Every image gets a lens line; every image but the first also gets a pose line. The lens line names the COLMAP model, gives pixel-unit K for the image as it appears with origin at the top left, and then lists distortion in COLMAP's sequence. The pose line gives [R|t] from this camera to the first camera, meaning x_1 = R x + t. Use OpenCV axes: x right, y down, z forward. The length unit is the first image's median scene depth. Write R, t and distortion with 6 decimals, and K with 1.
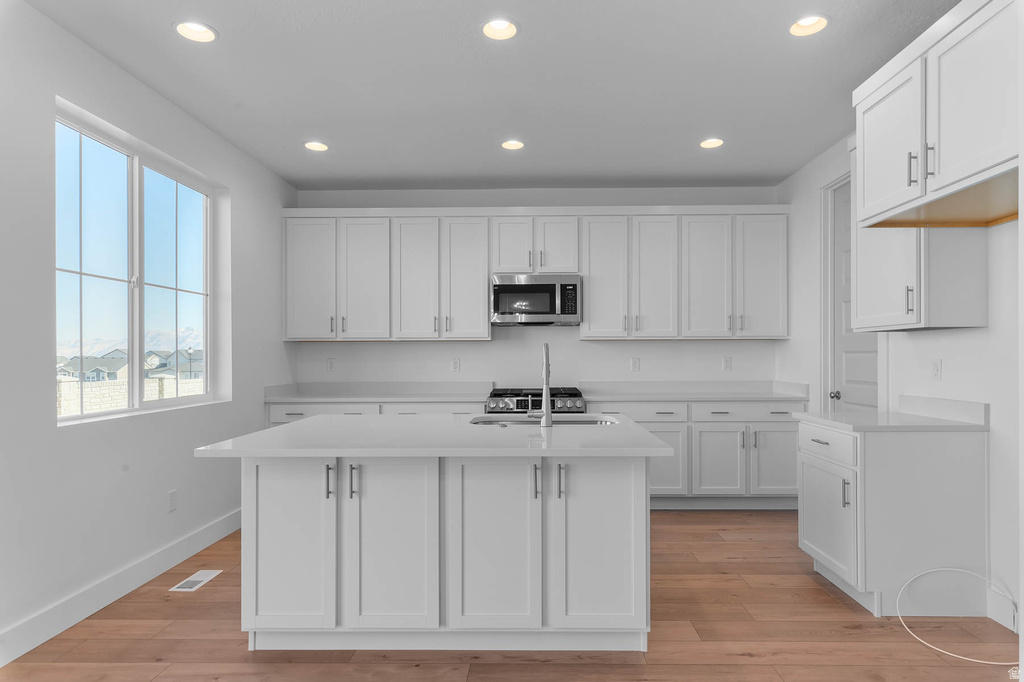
lens RADIAL K [[592.5, 0, 544.7], [0, 592.5, 351.2], [0, 0, 1]] dist [-0.006020, -0.001306]
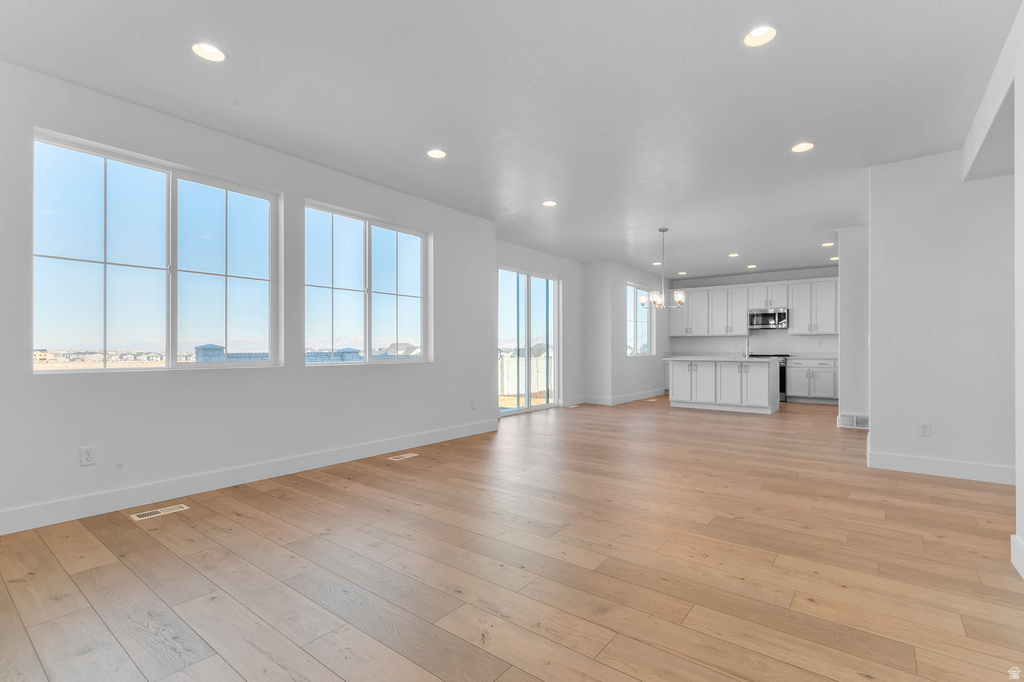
lens RADIAL K [[473.7, 0, 515.8], [0, 473.7, 347.4], [0, 0, 1]] dist [0.000104, 0.000584]
pose [[0.784600, 0.002750, -0.619996, 0.394951], [-0.000311, 0.999992, 0.004041, 0.025996], [0.620002, -0.002978, 0.784594, -1.253200]]
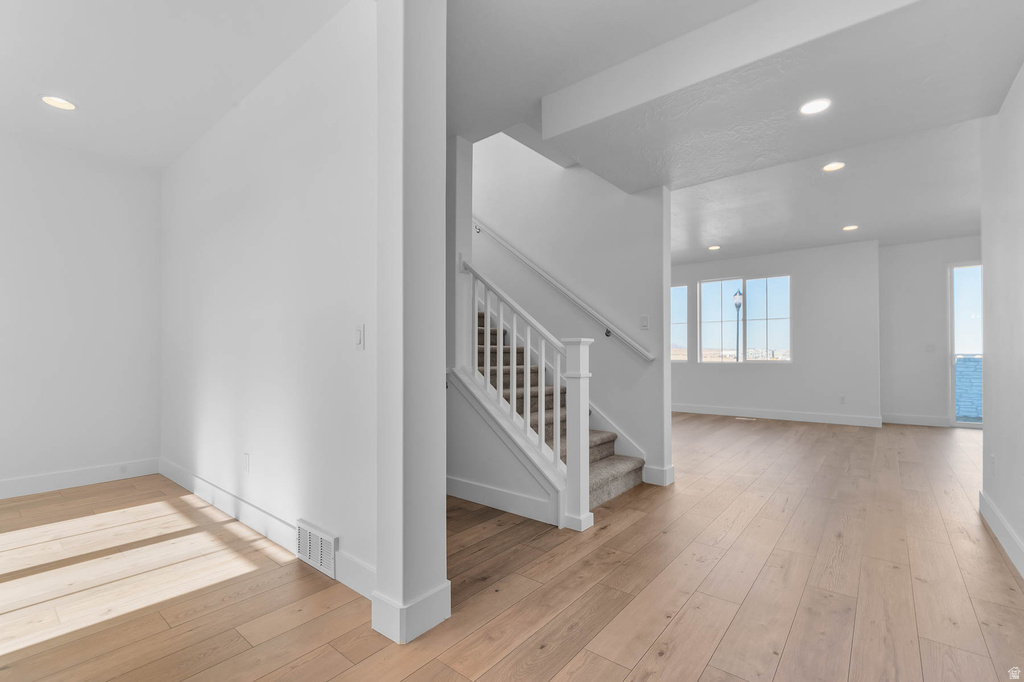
lens RADIAL K [[456.8, 0, 514.8], [0, 456.8, 342.9], [0, 0, 1]] dist [-0.027070, 0.001063]
pose [[-0.634361, -0.007865, -0.772997, 3.238735], [-0.000953, 0.999955, -0.009392, -0.019049], [0.773037, -0.005222, -0.634340, 1.824925]]
